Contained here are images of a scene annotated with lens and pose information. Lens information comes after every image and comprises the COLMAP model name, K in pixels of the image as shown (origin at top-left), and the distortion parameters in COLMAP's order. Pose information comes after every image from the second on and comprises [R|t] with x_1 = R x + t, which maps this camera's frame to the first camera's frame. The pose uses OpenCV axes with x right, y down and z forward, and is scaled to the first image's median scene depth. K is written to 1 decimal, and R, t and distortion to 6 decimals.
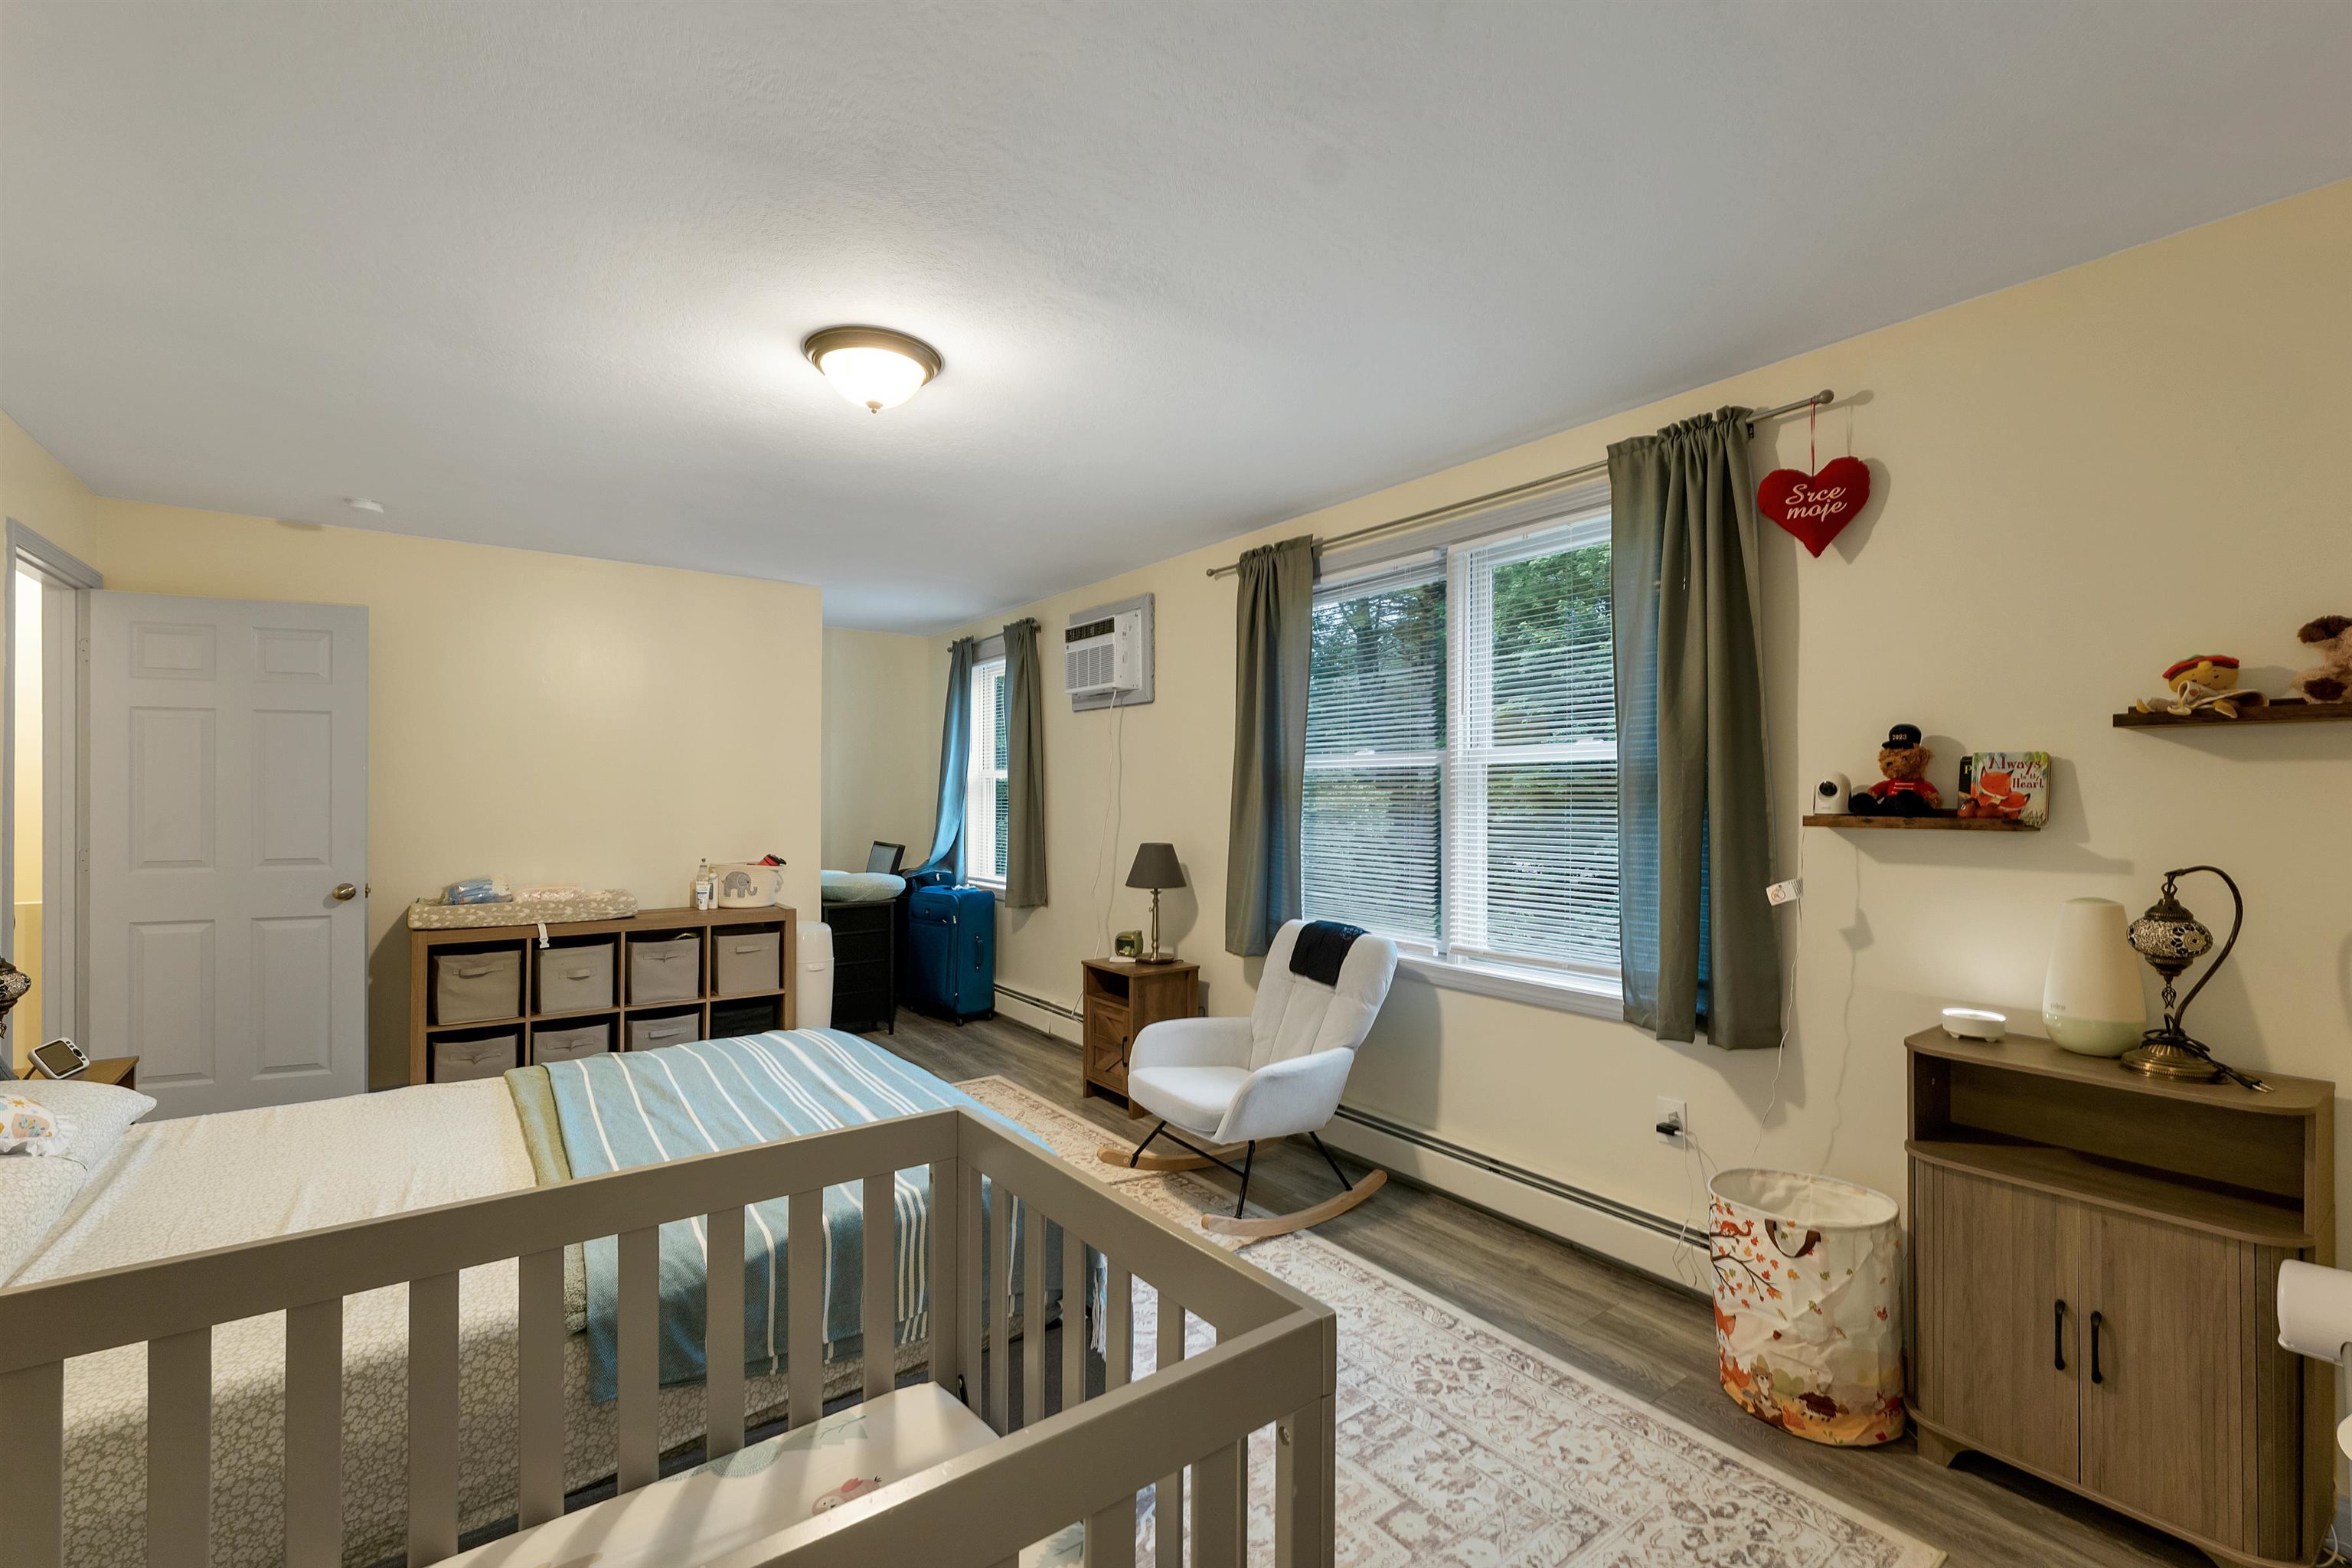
lens RADIAL K [[997.6, 0, 1179.7], [0, 997.6, 793.1], [0, 0, 1]] dist [-0.000859, -0.000062]
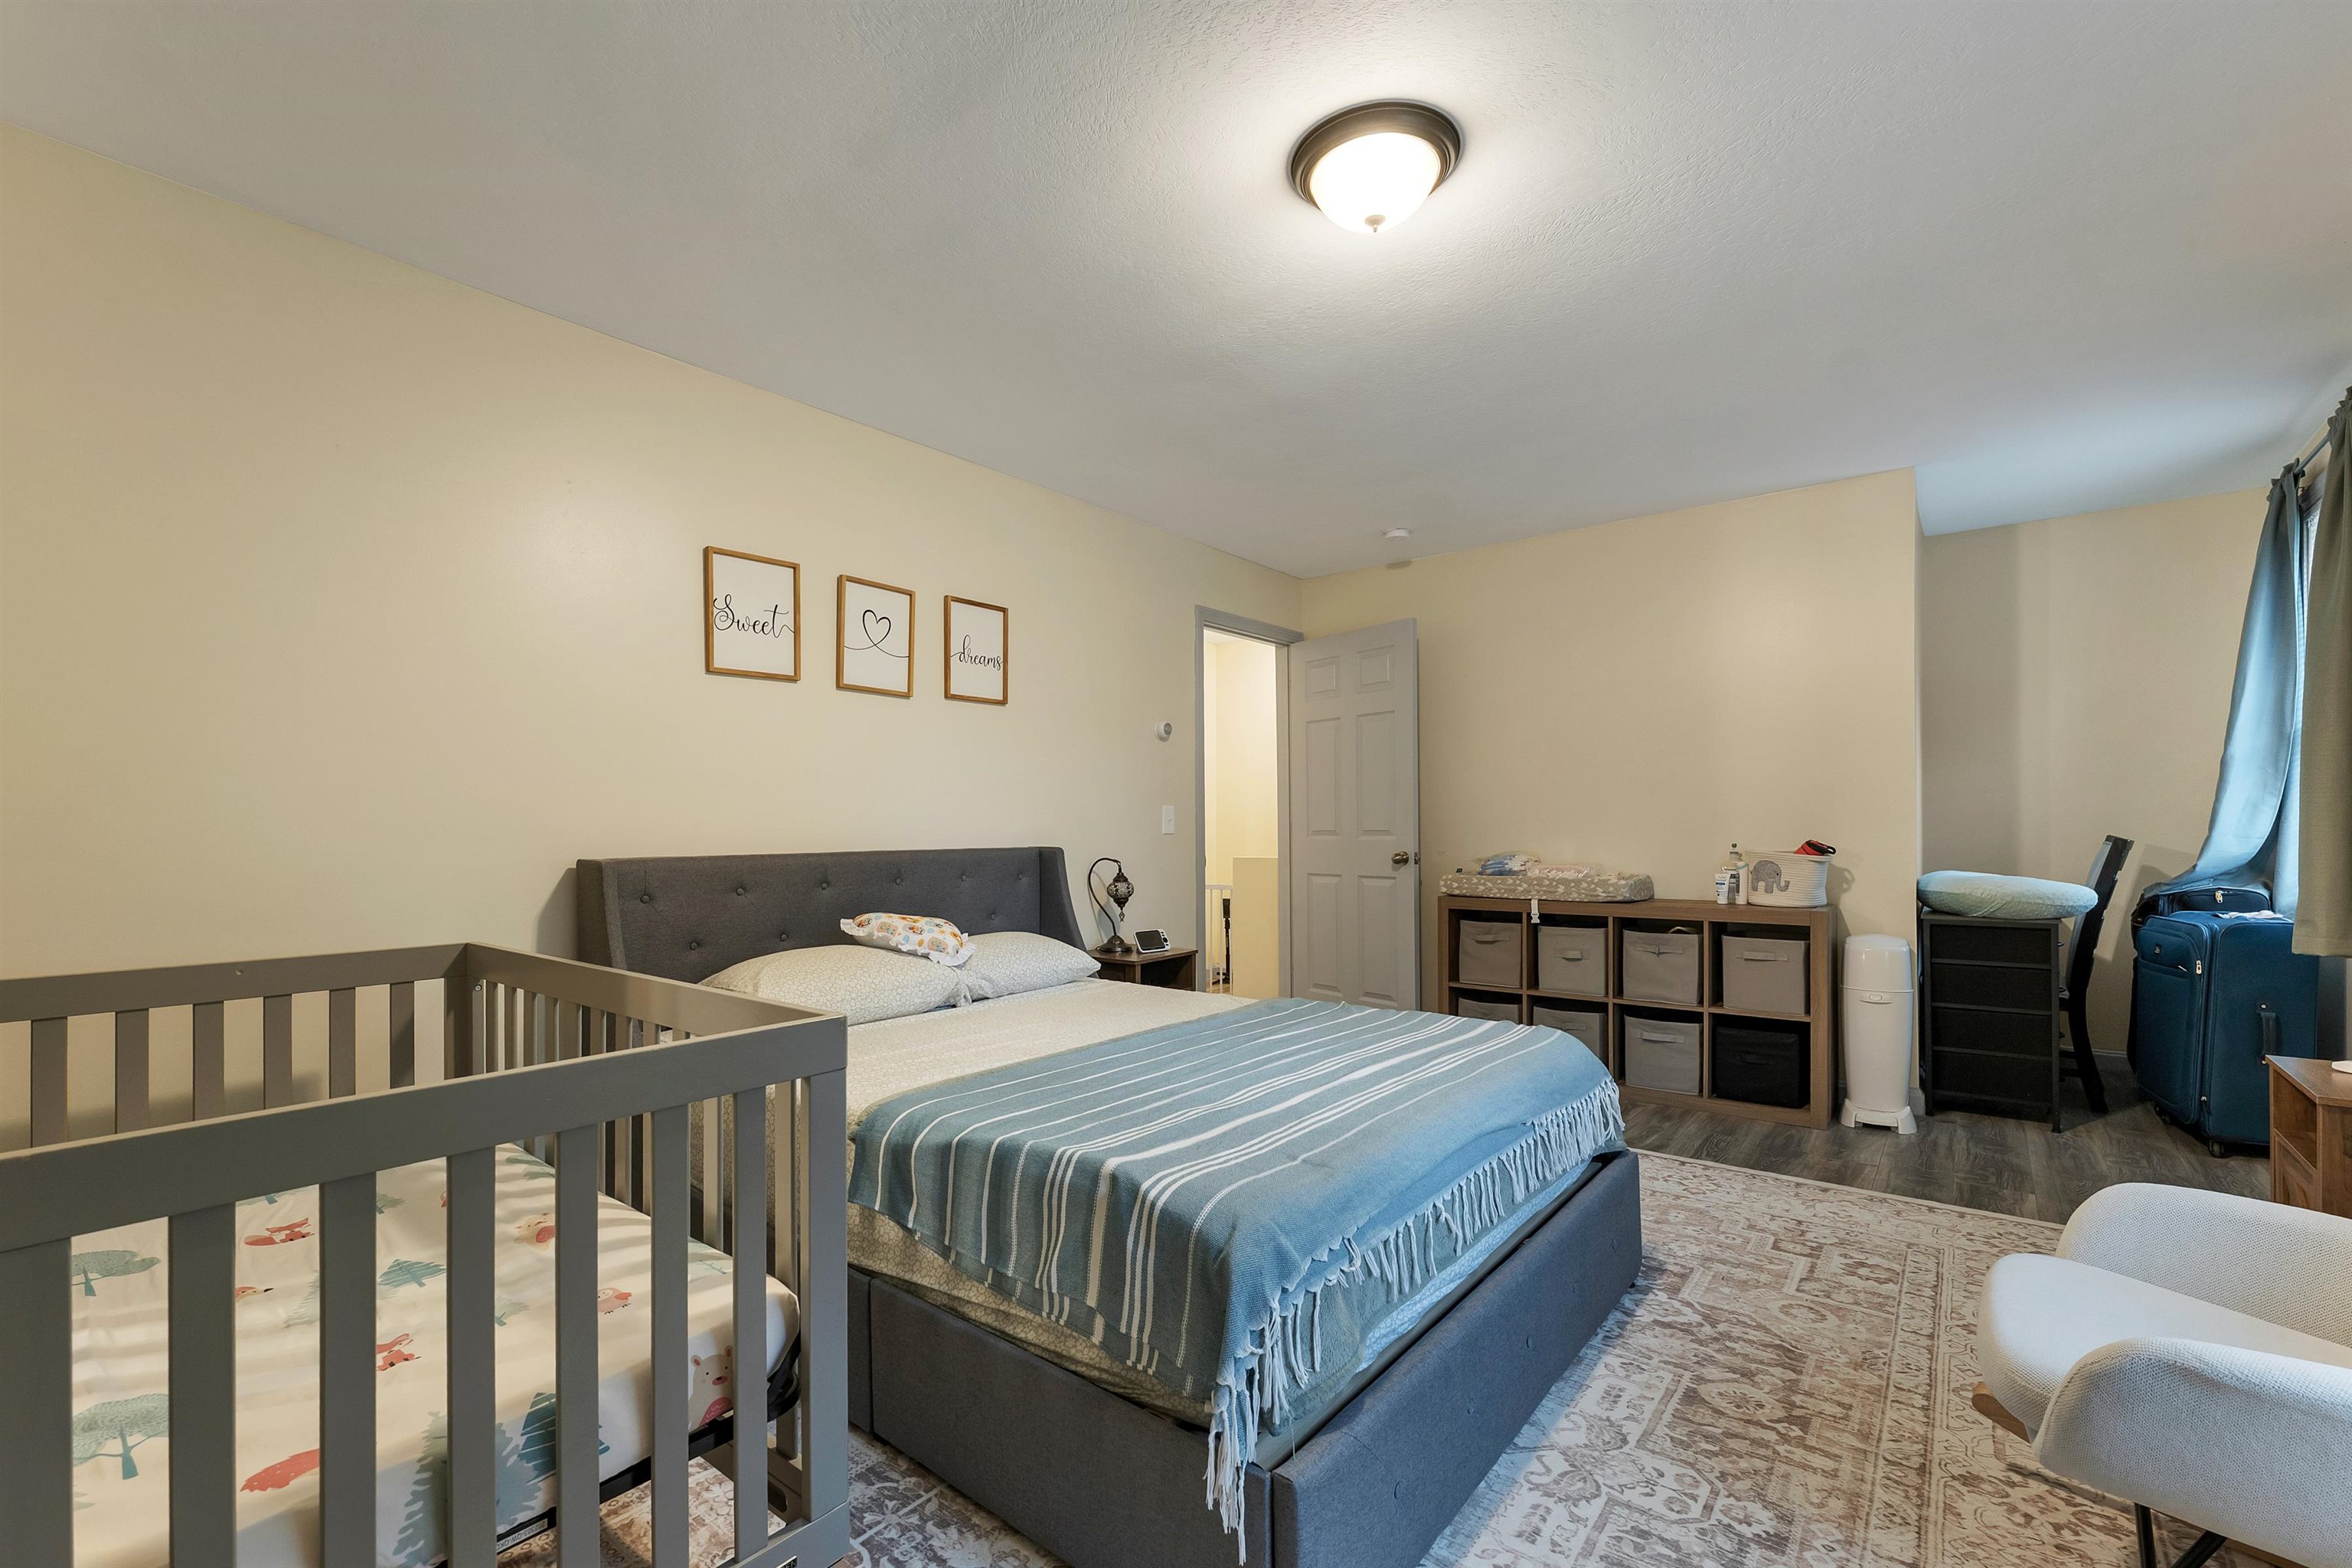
lens RADIAL K [[1013.2, 0, 1166.2], [0, 1013.2, 827.1], [0, 0, 1]] dist [0.000450, 0.000130]
pose [[0.245694, -0.006030, -0.969329, 0.261546], [0.011445, 0.999929, -0.003319, 0.057402], [0.969280, -0.010278, 0.245746, 0.389311]]
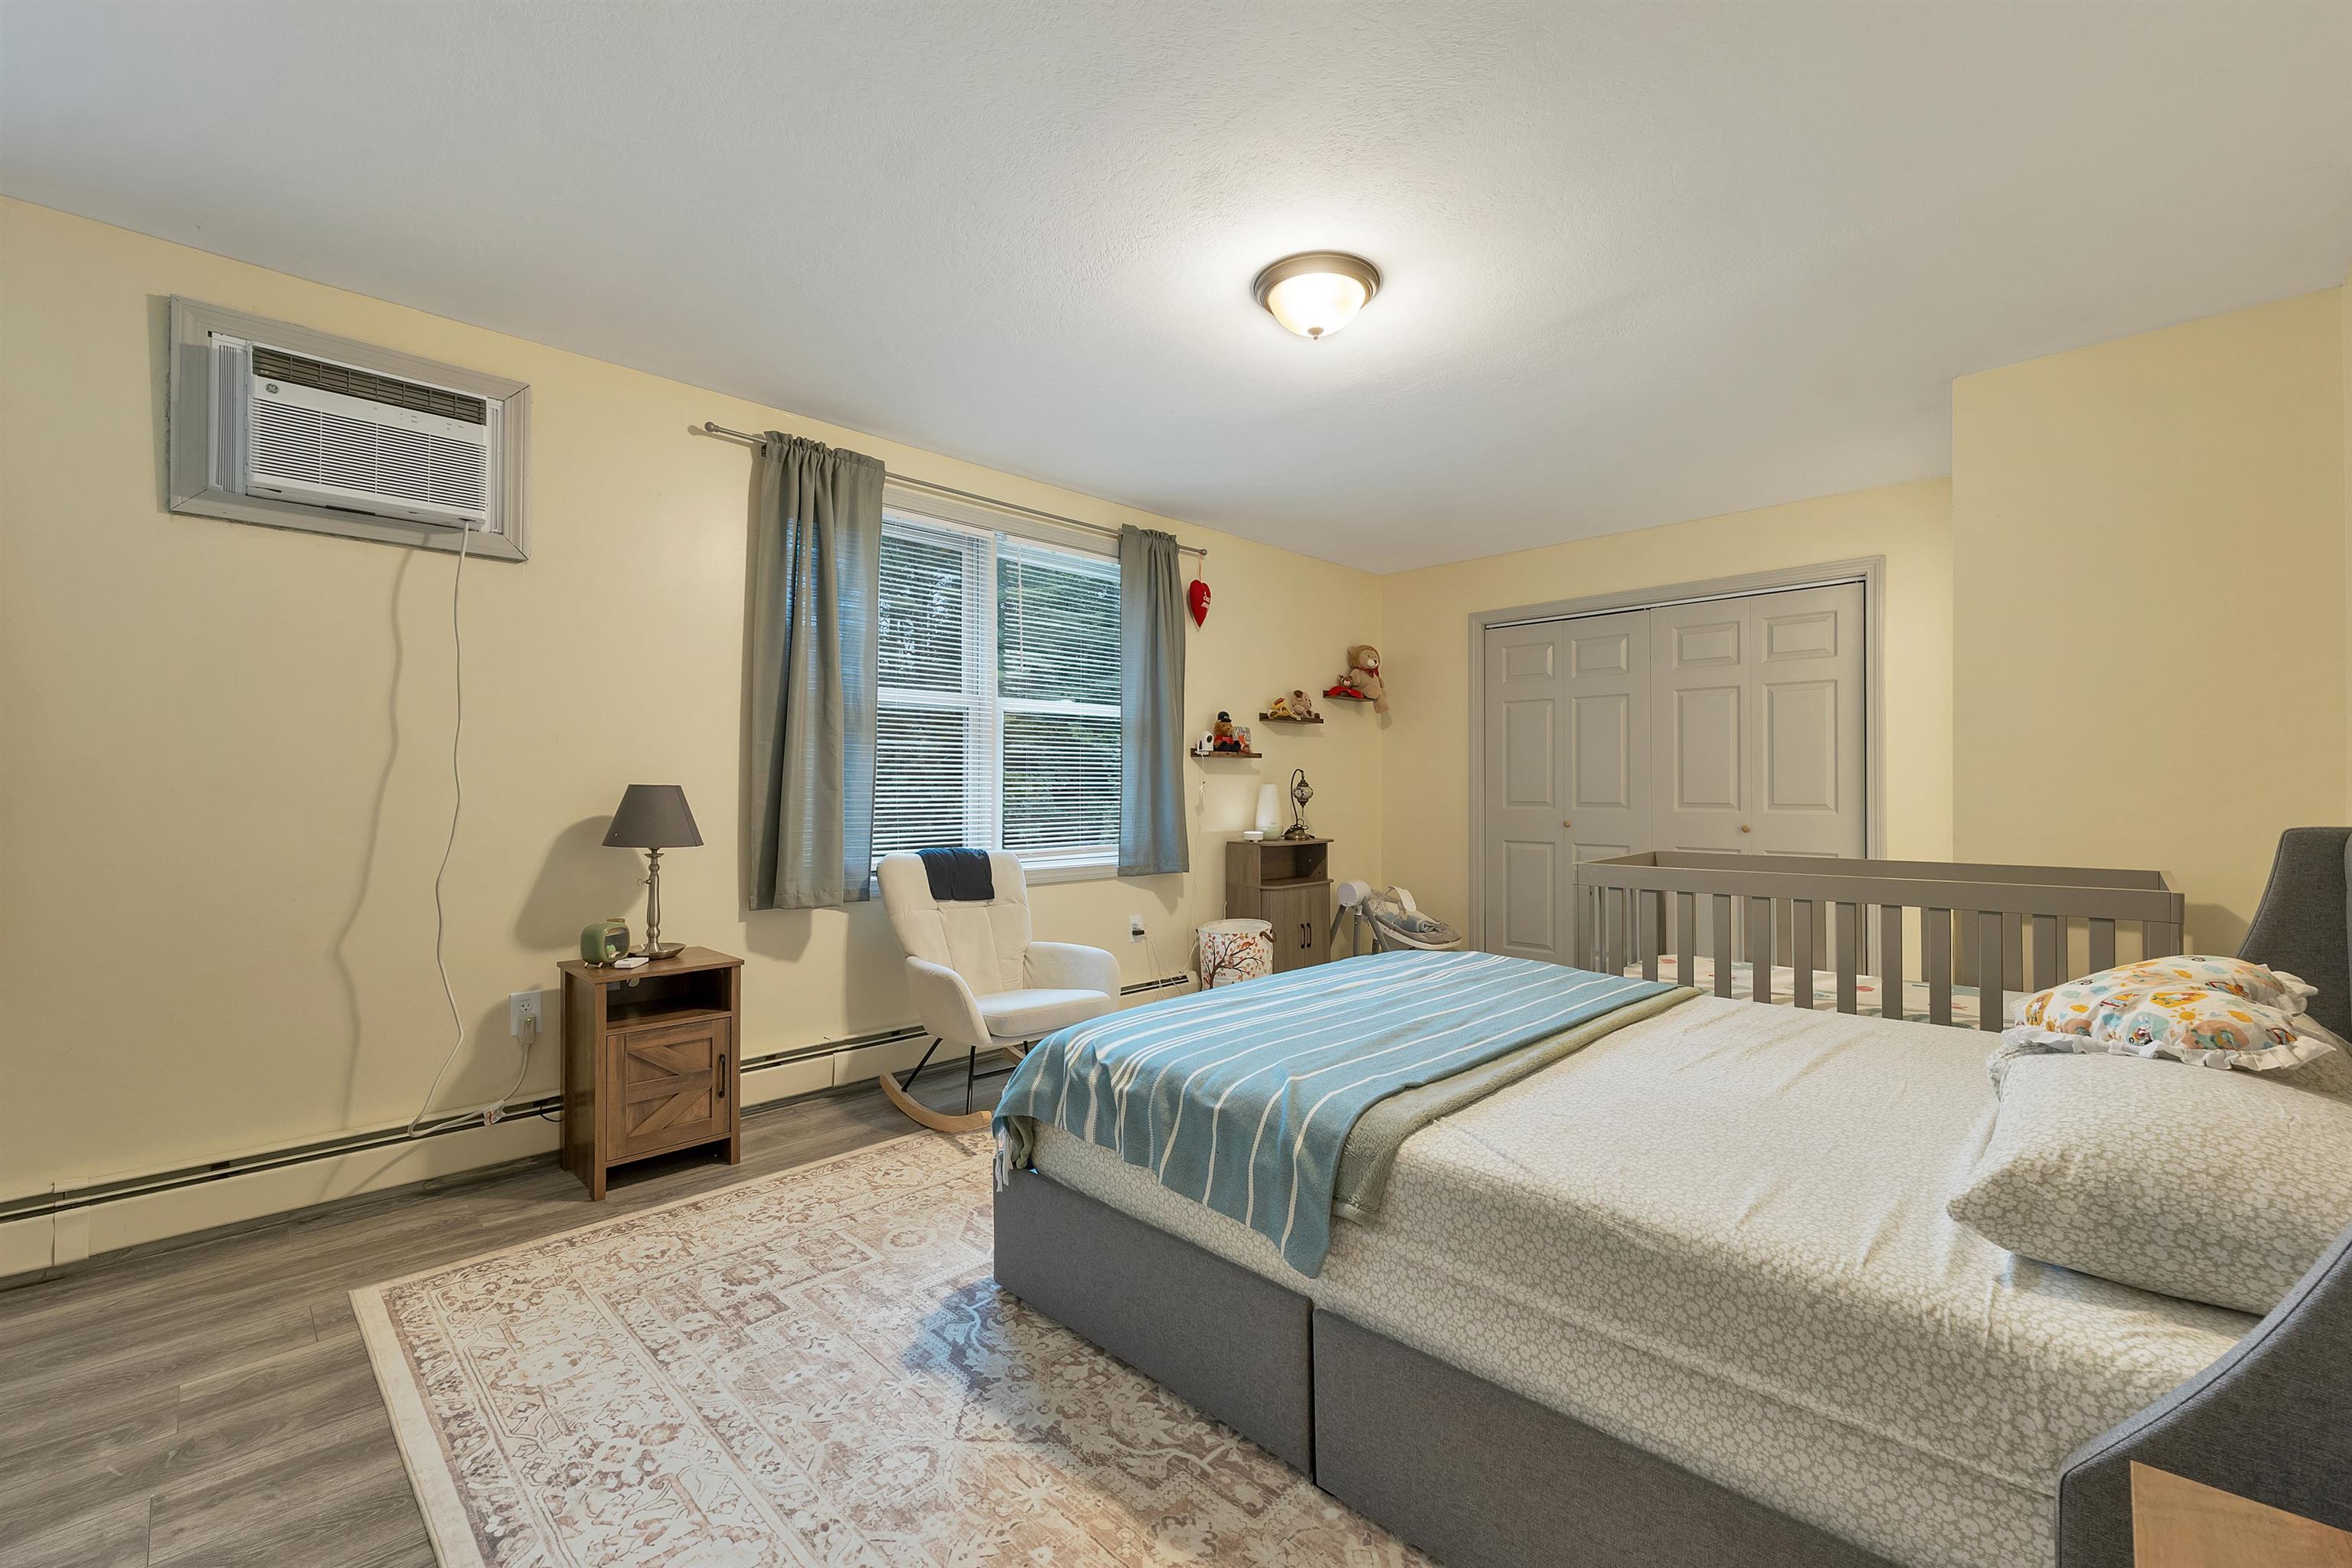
lens RADIAL K [[966.4, 0, 1176.0], [0, 966.4, 784.0], [0, 0, 1]] dist [-0.000887, -0.000109]
pose [[-0.150222, 0.003095, 0.988647, -0.777682], [0.001179, 0.999995, -0.002951, 0.055957], [-0.988652, 0.000722, -0.150225, 0.785310]]
